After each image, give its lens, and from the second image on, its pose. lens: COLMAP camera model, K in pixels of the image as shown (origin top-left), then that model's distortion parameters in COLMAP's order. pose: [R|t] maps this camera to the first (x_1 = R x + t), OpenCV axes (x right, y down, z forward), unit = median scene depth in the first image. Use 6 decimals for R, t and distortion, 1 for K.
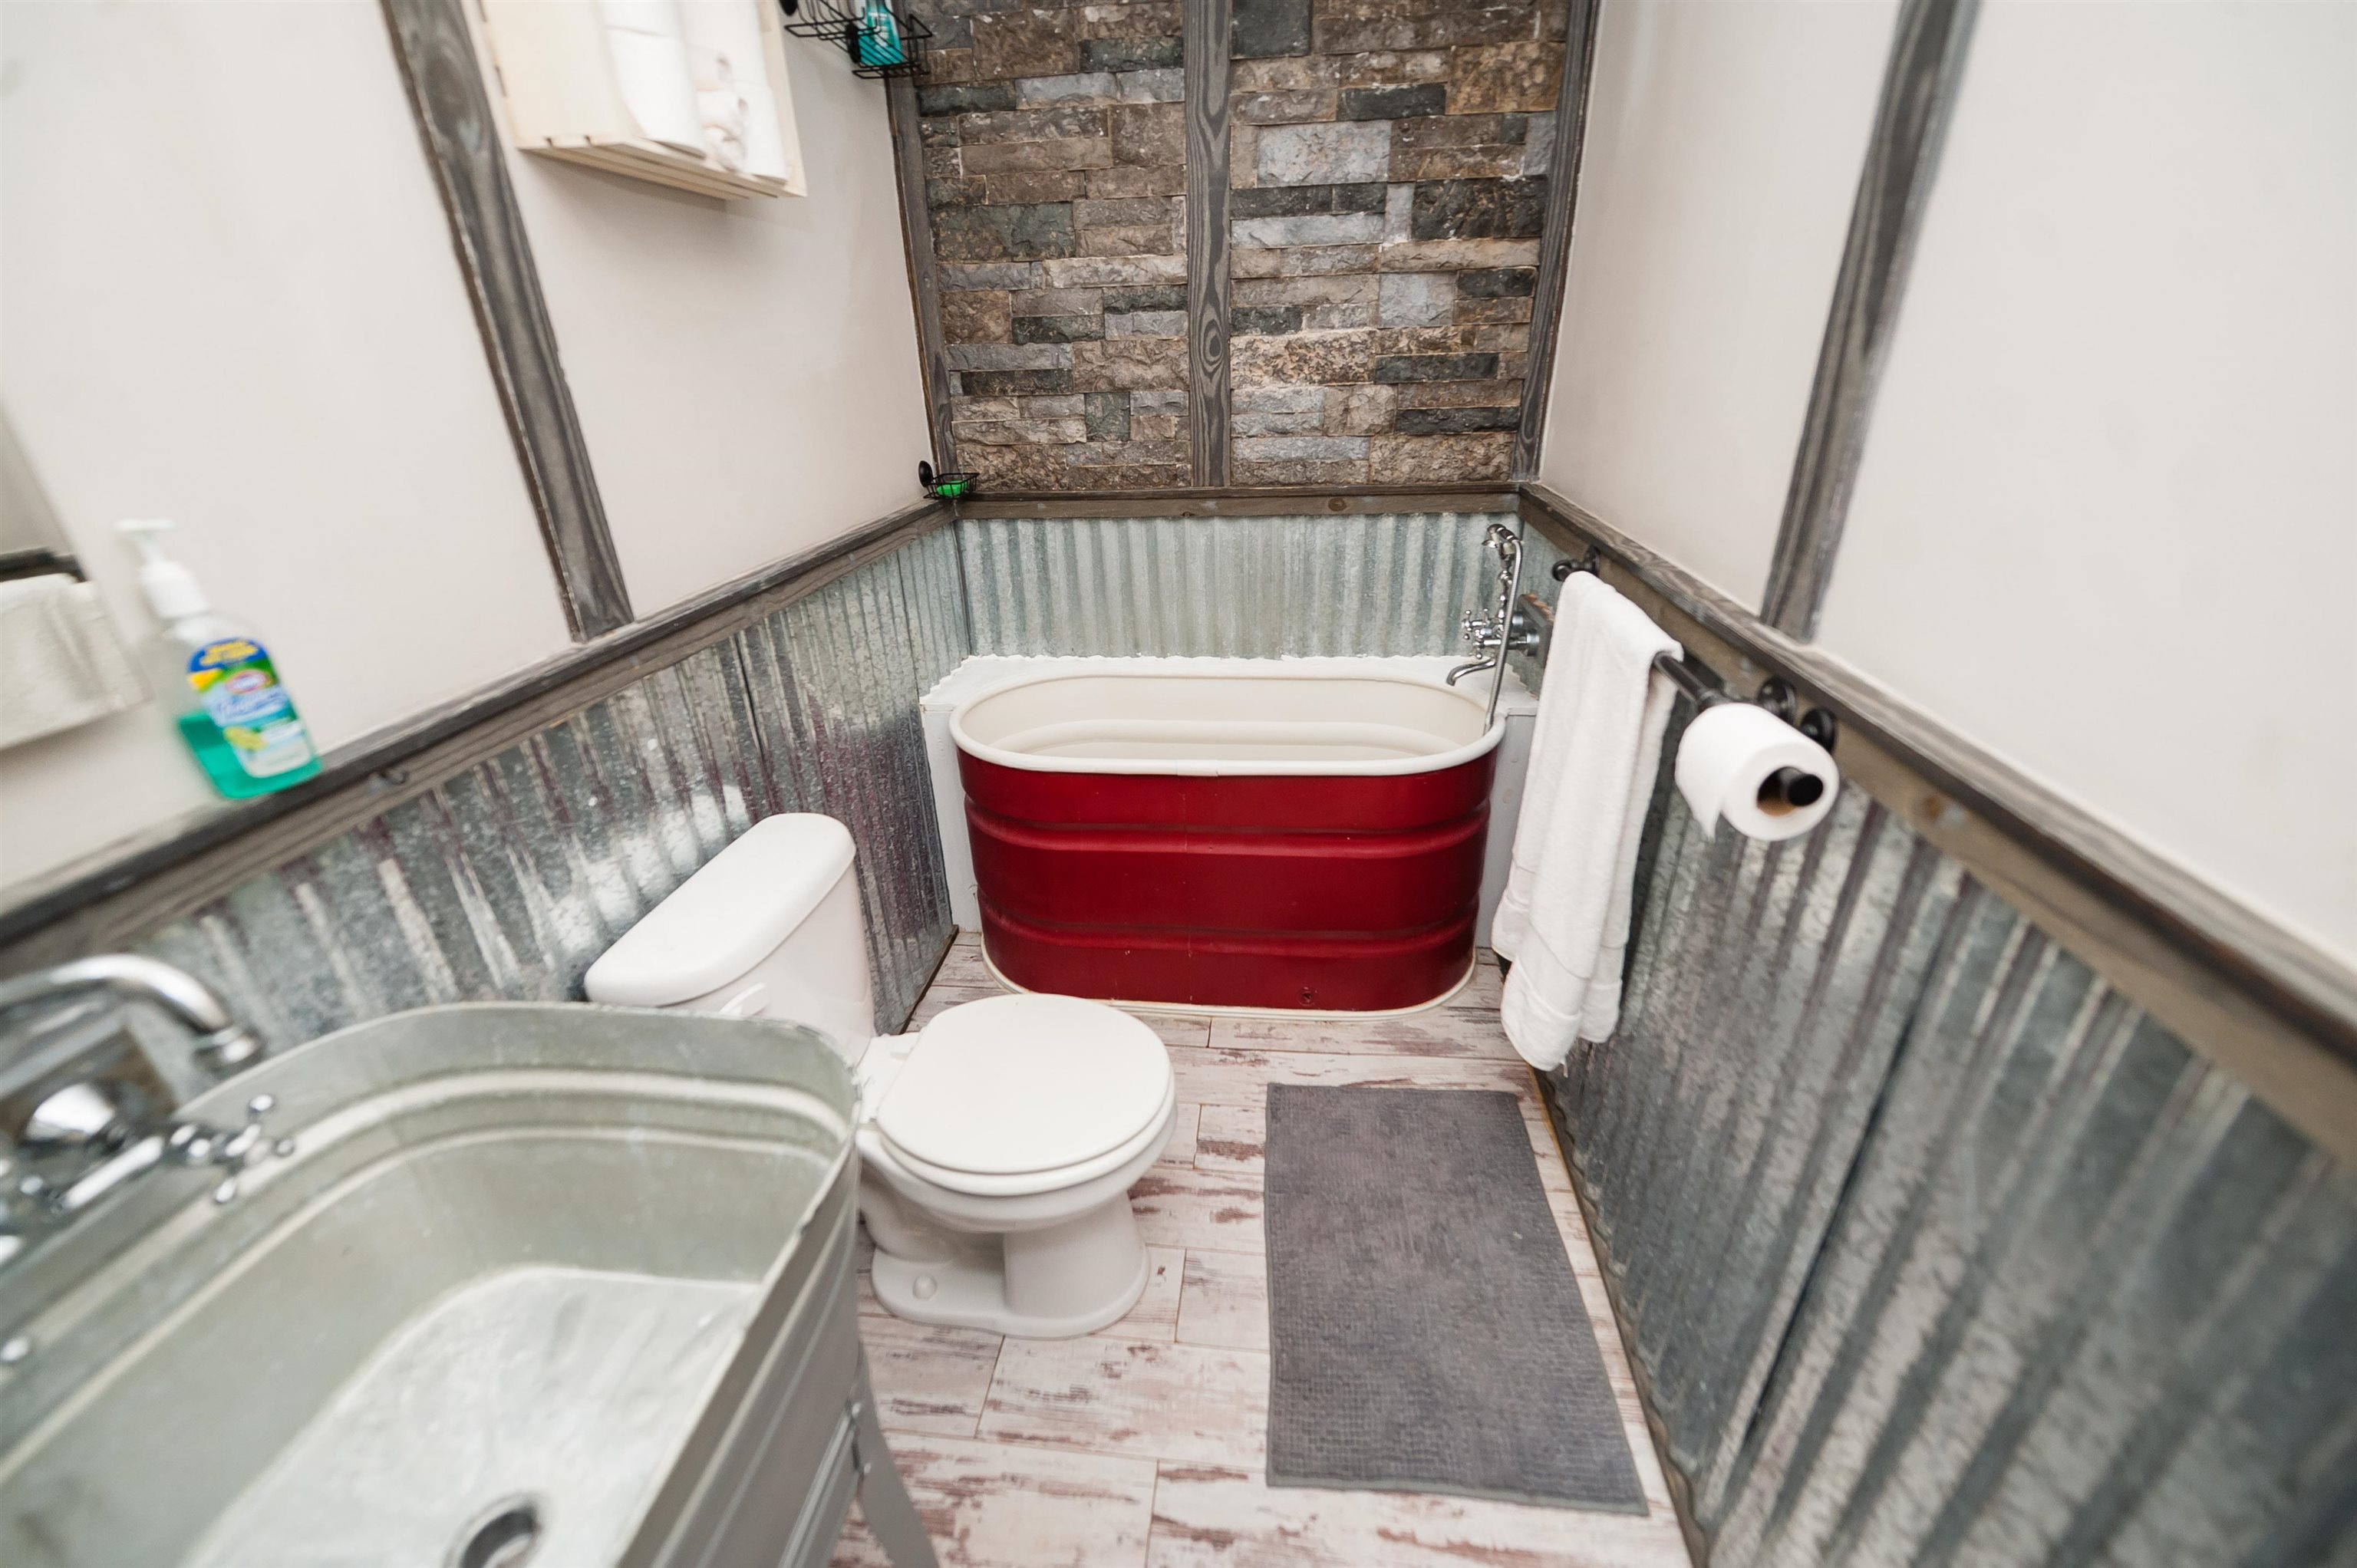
lens RADIAL K [[958.2, 0, 1186.5], [0, 958.2, 822.1], [0, 0, 1]] dist [0.000879, 0.000106]
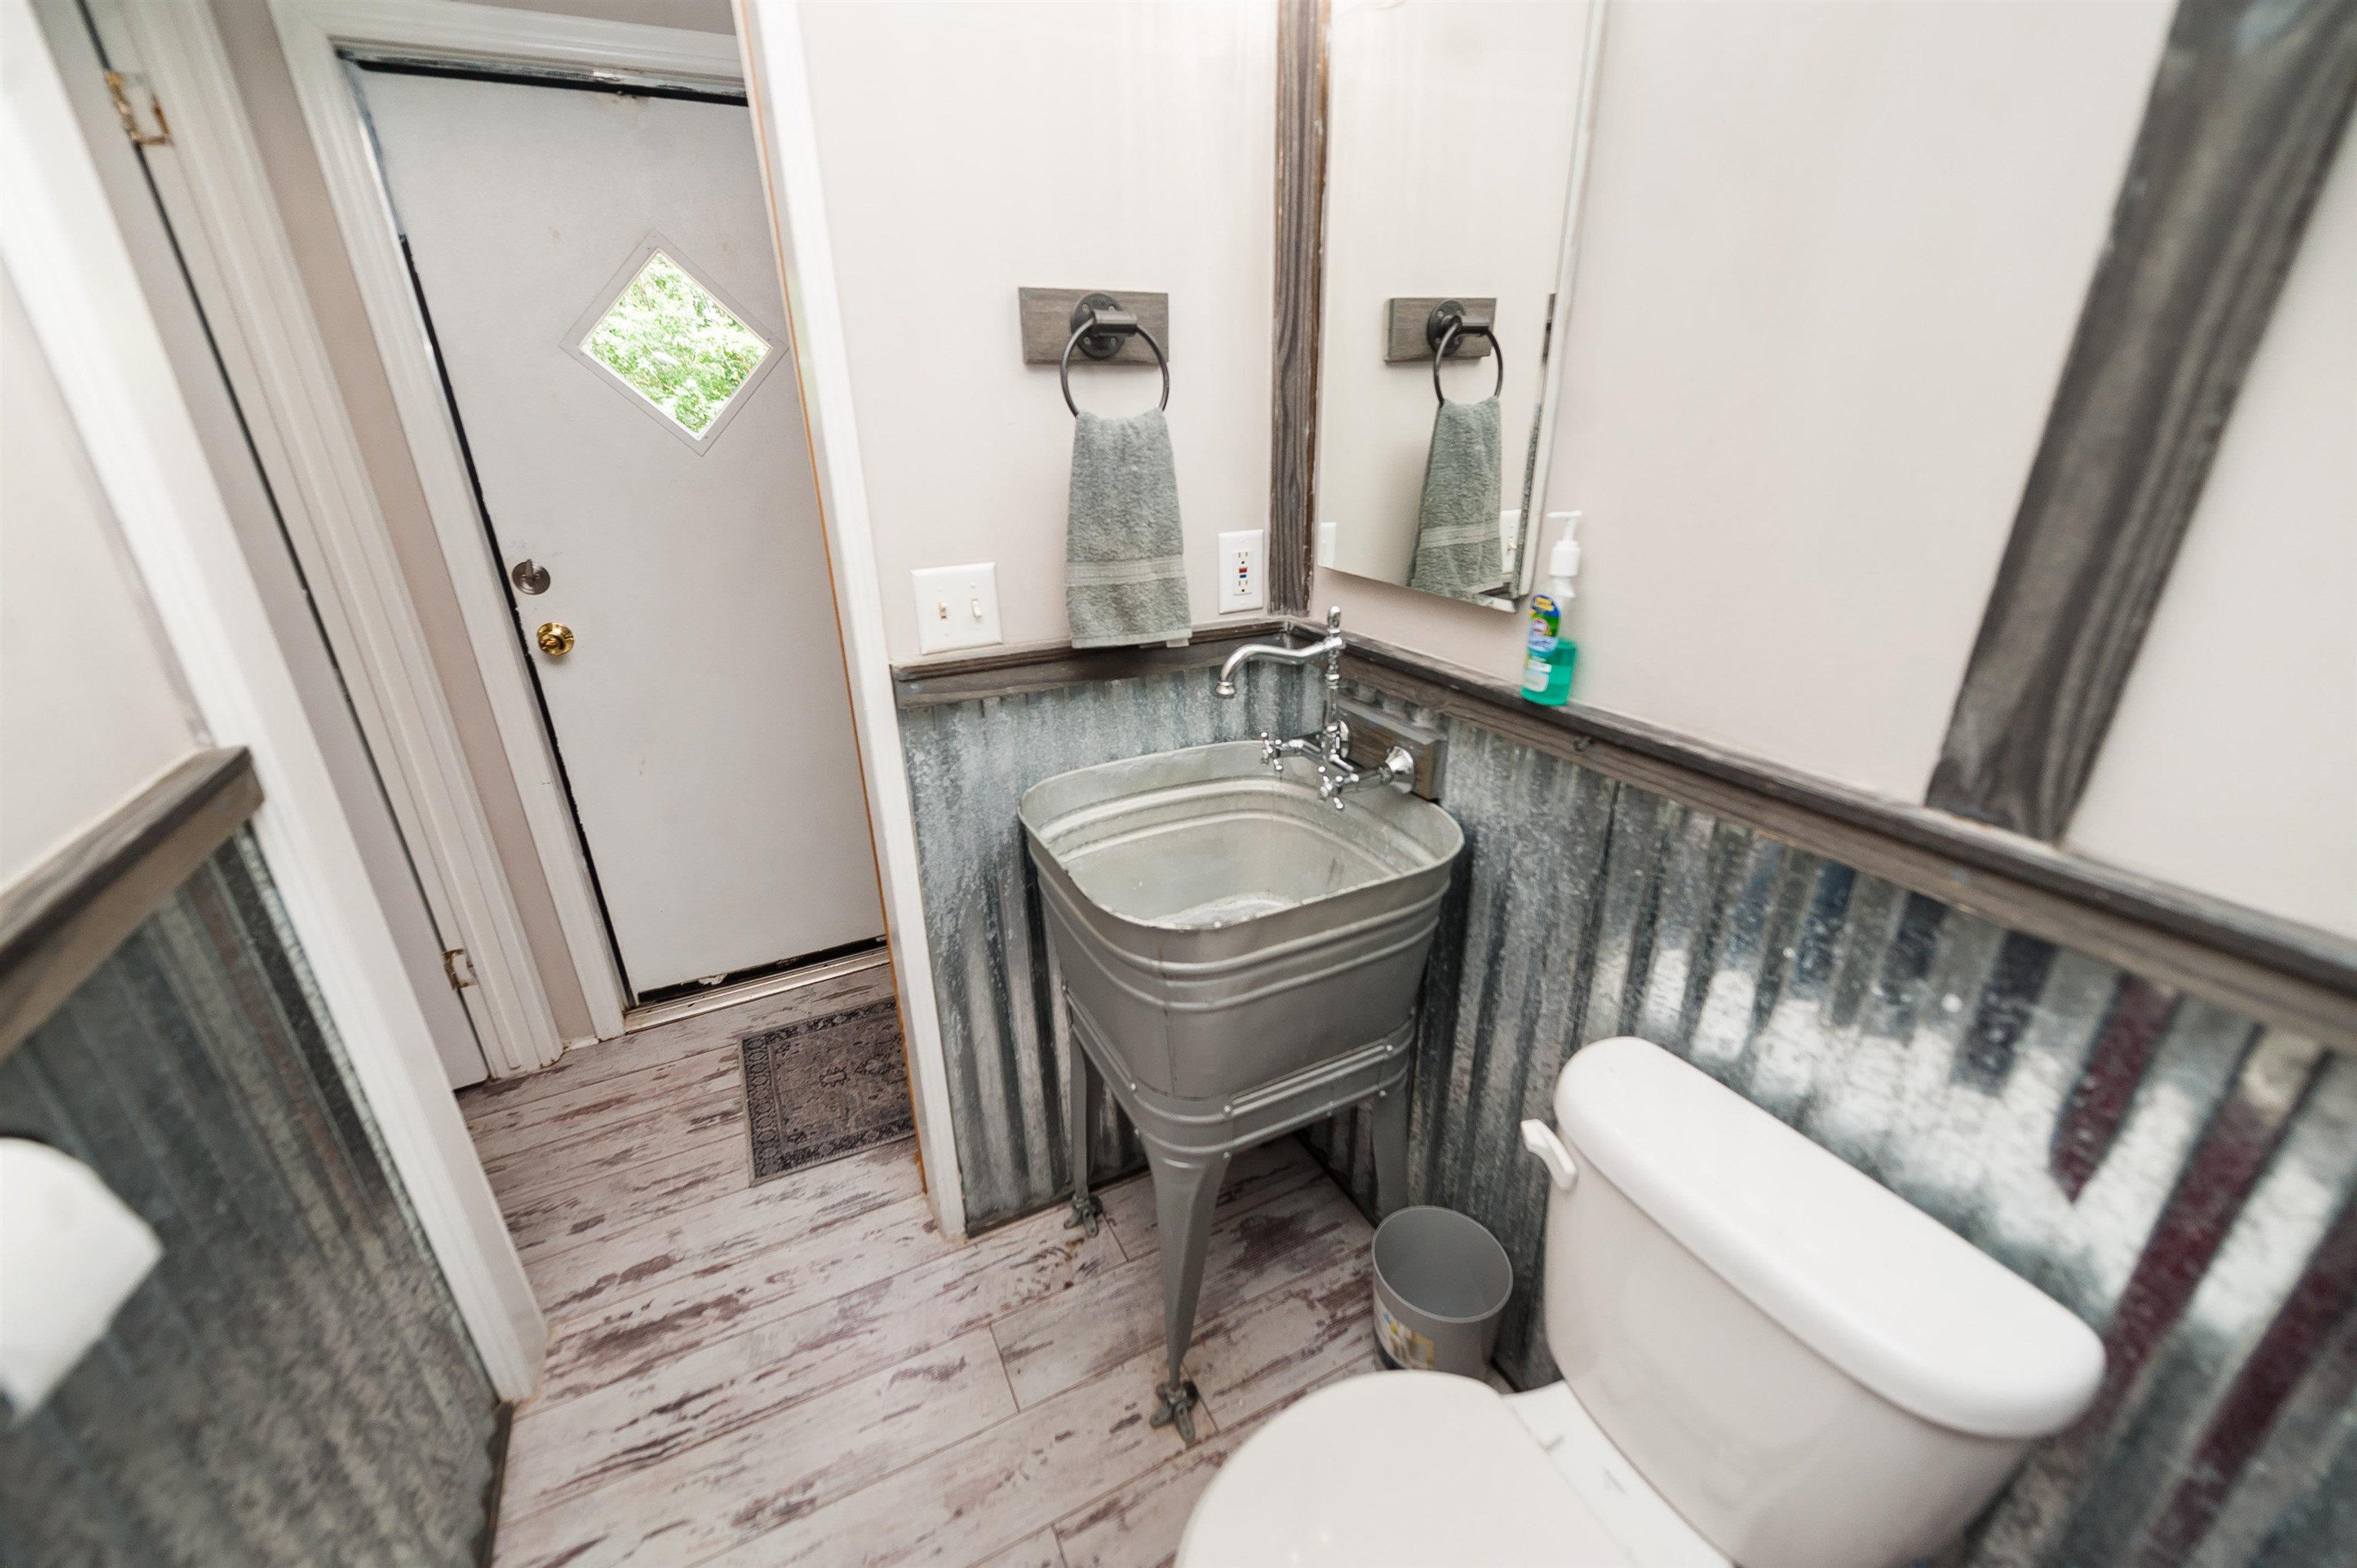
lens RADIAL K [[958.2, 0, 1186.5], [0, 958.2, 822.1], [0, 0, 1]] dist [0.000879, 0.000106]
pose [[-0.836221, 0.248567, -0.488824, 0.177116], [-0.212397, 0.675003, 0.706582, -0.598218], [0.505591, 0.694684, -0.511657, 1.170148]]
